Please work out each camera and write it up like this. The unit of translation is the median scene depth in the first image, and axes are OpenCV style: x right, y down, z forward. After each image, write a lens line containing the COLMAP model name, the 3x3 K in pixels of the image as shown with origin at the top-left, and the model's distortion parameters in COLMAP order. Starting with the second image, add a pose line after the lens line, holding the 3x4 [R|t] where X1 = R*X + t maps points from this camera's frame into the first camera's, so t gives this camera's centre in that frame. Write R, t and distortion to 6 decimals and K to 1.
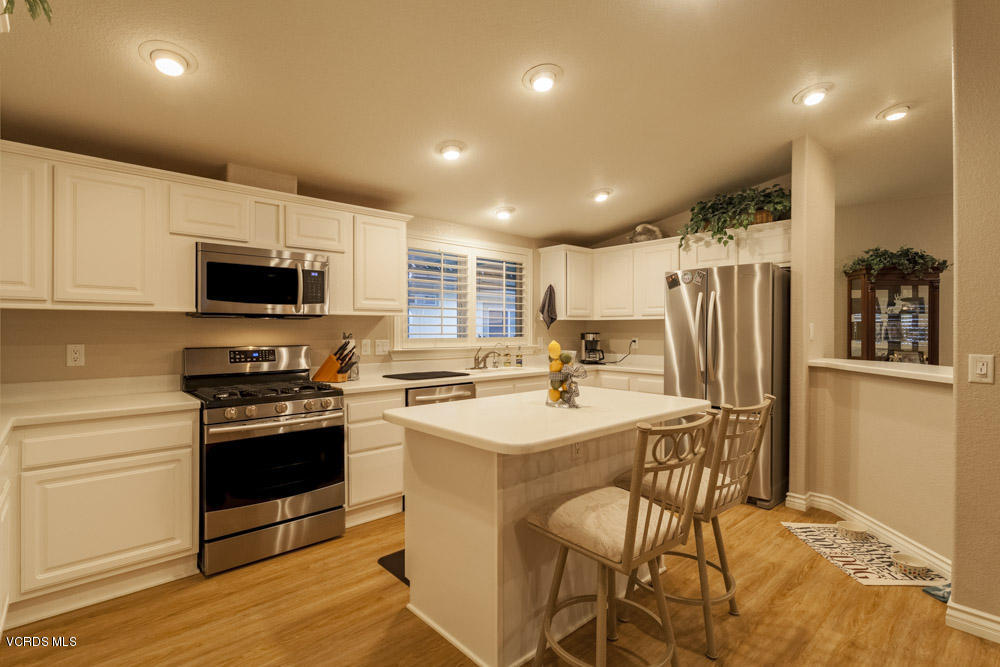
lens RADIAL K [[483.5, 0, 471.1], [0, 483.5, 334.3], [0, 0, 1]] dist [-0.000049, 0.000313]
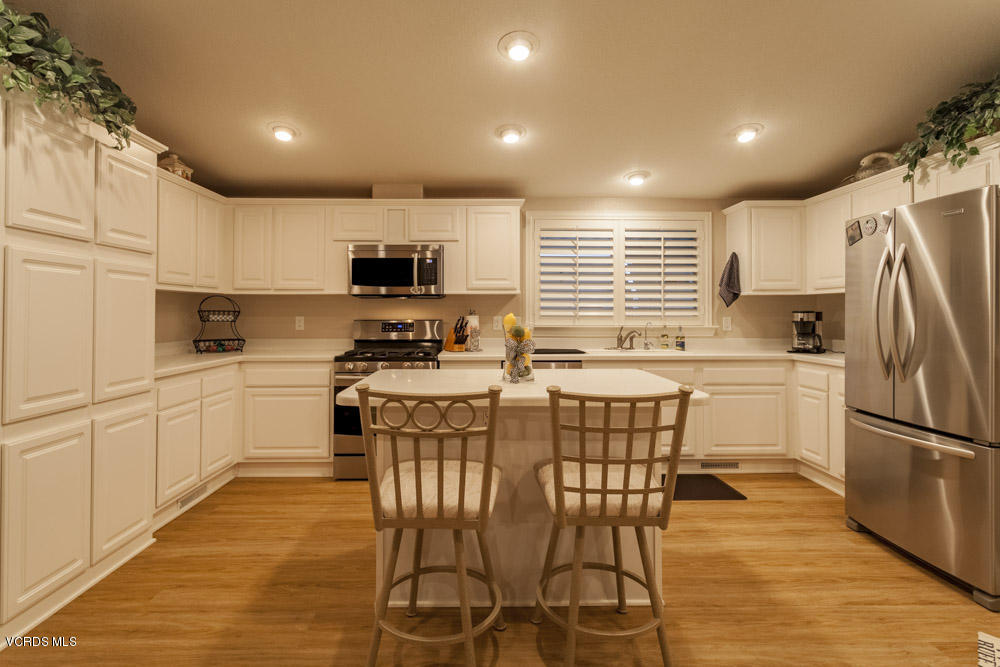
lens RADIAL K [[483.5, 0, 475.3], [0, 483.5, 307.6], [0, 0, 1]] dist [-0.000049, 0.000313]
pose [[0.752250, -0.007056, -0.658840, 0.537337], [-0.008197, 0.999765, -0.020067, 0.015668], [0.658827, 0.020496, 0.752015, 0.149568]]
